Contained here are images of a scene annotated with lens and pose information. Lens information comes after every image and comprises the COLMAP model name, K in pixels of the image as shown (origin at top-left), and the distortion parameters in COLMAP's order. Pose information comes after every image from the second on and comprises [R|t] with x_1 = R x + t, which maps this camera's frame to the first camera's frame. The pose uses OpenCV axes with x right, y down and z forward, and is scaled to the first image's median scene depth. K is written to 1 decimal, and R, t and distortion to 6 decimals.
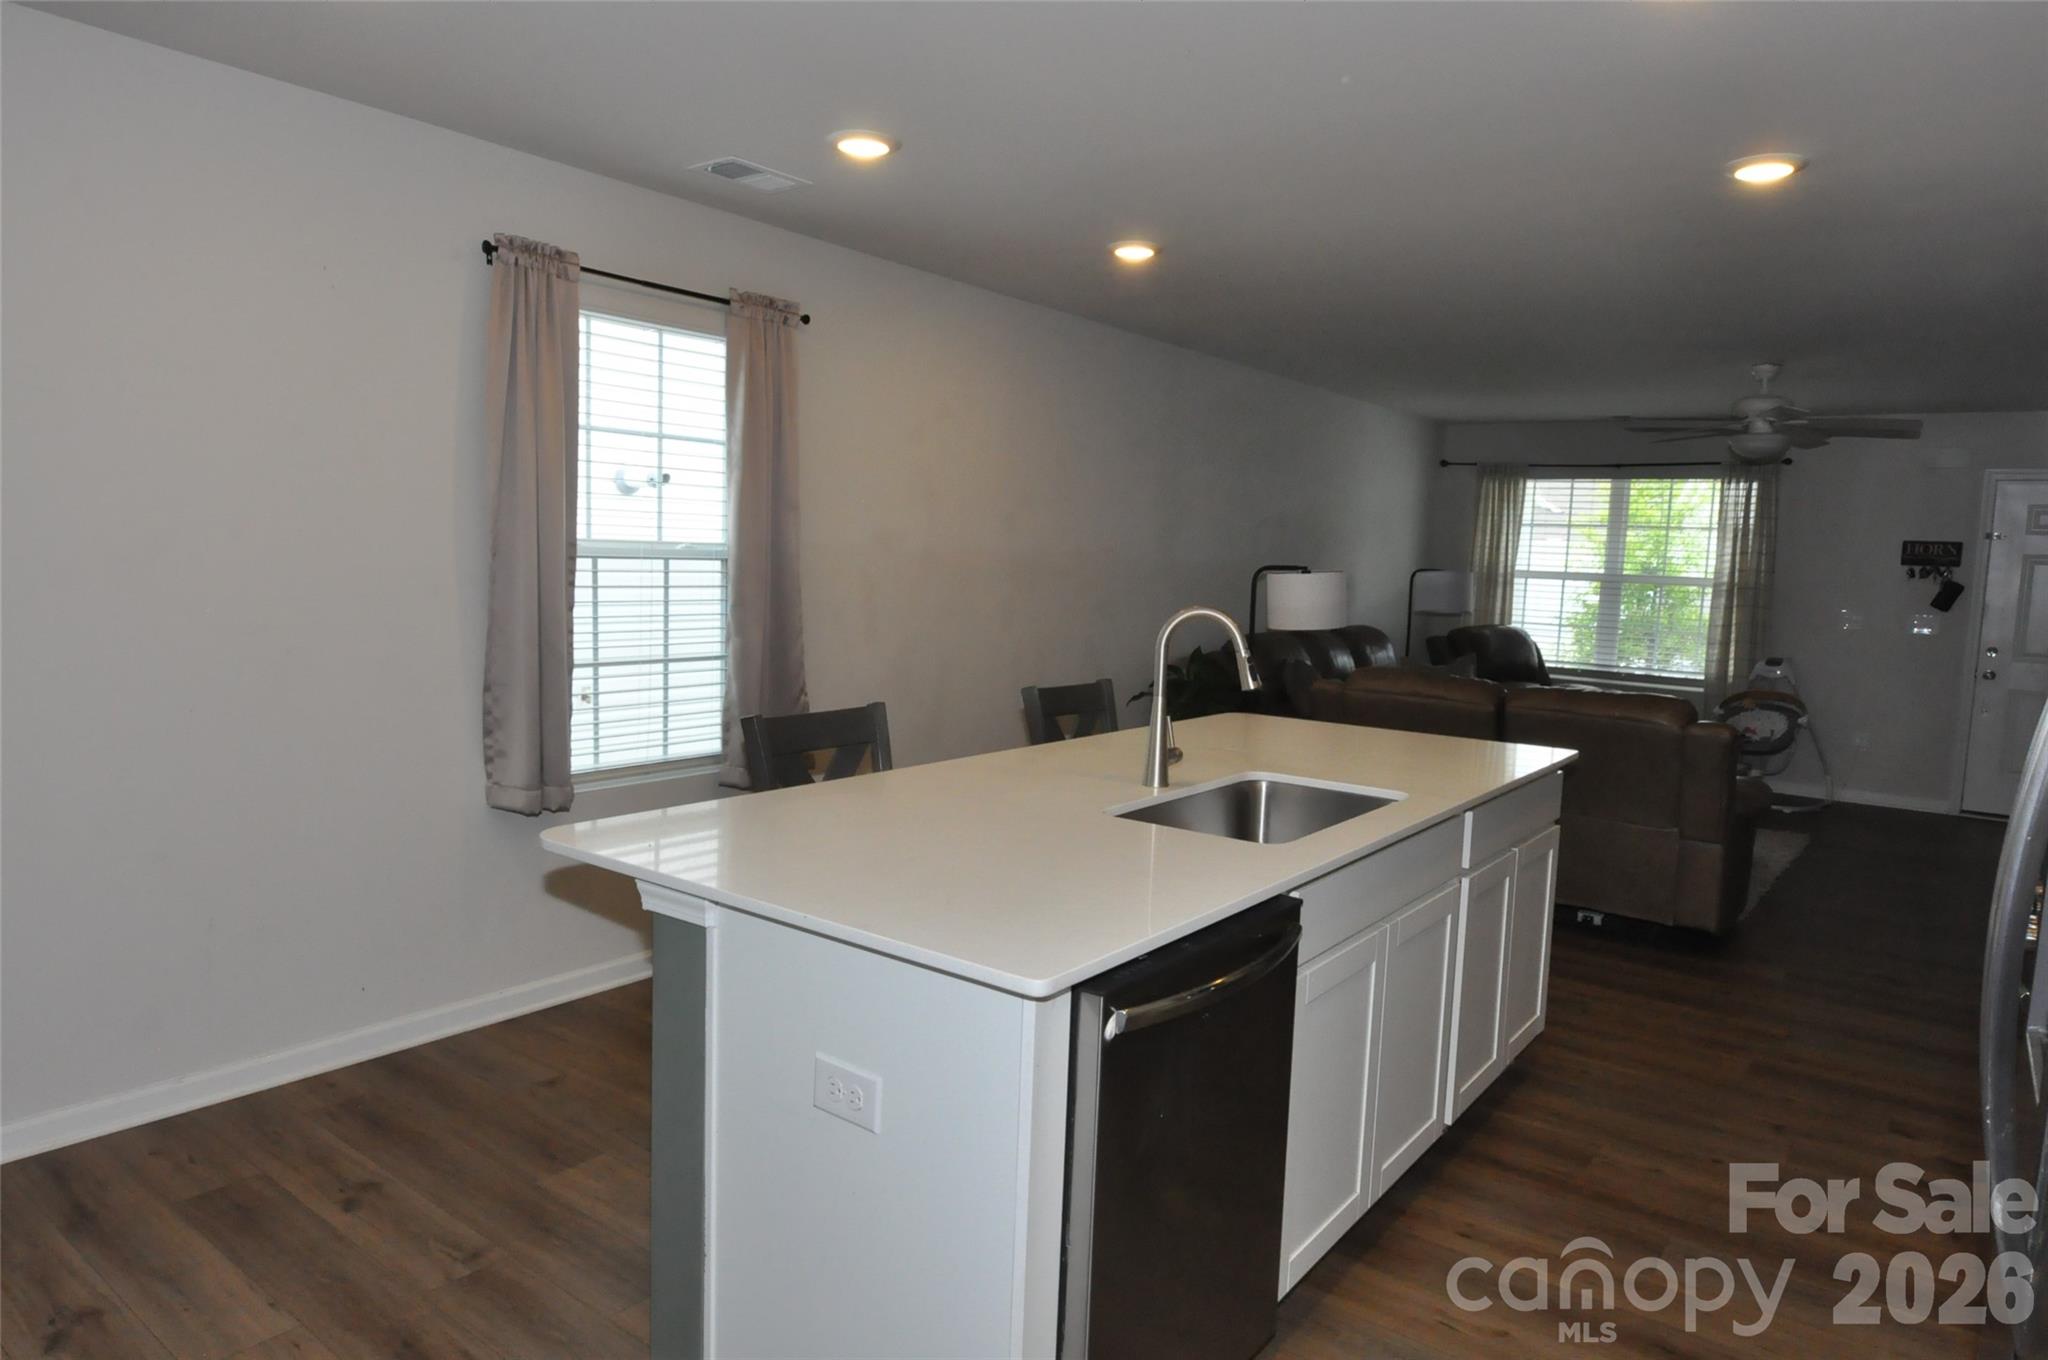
lens RADIAL K [[1259.8, 0, 1014.9], [0, 1259.8, 671.5], [0, 0, 1]] dist [-0.004953, -0.008734]
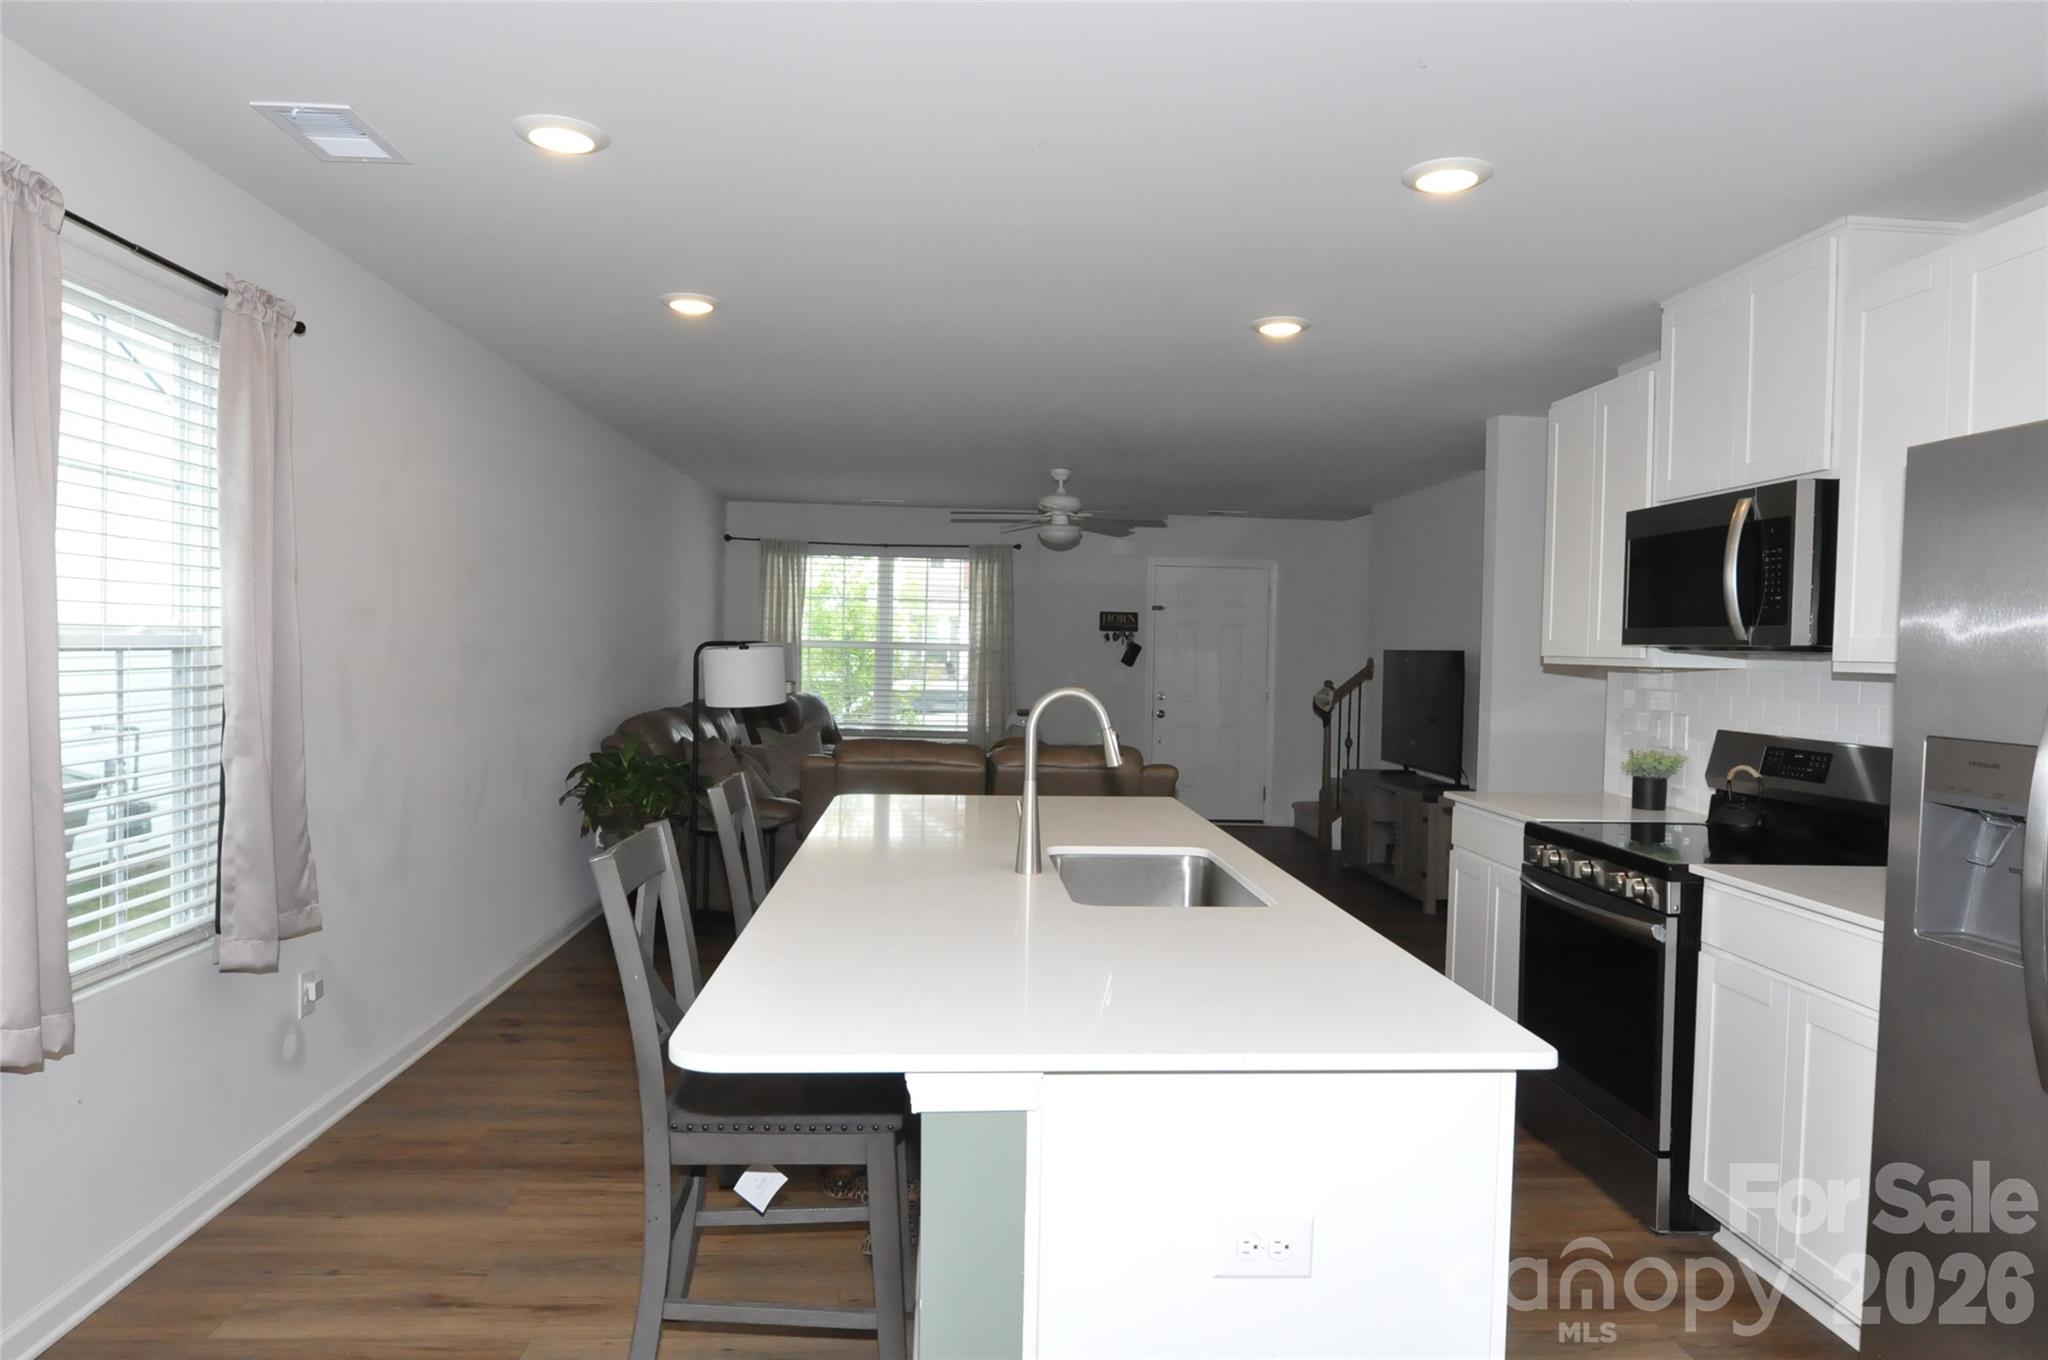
lens RADIAL K [[1259.8, 0, 1019.4], [0, 1259.8, 693.3], [0, 0, 1]] dist [-0.004953, -0.008734]
pose [[0.756020, -0.046002, 0.652930, -0.192599], [0.069921, 0.997495, -0.010683, -0.014107], [-0.650803, 0.053730, 0.757343, 0.094475]]
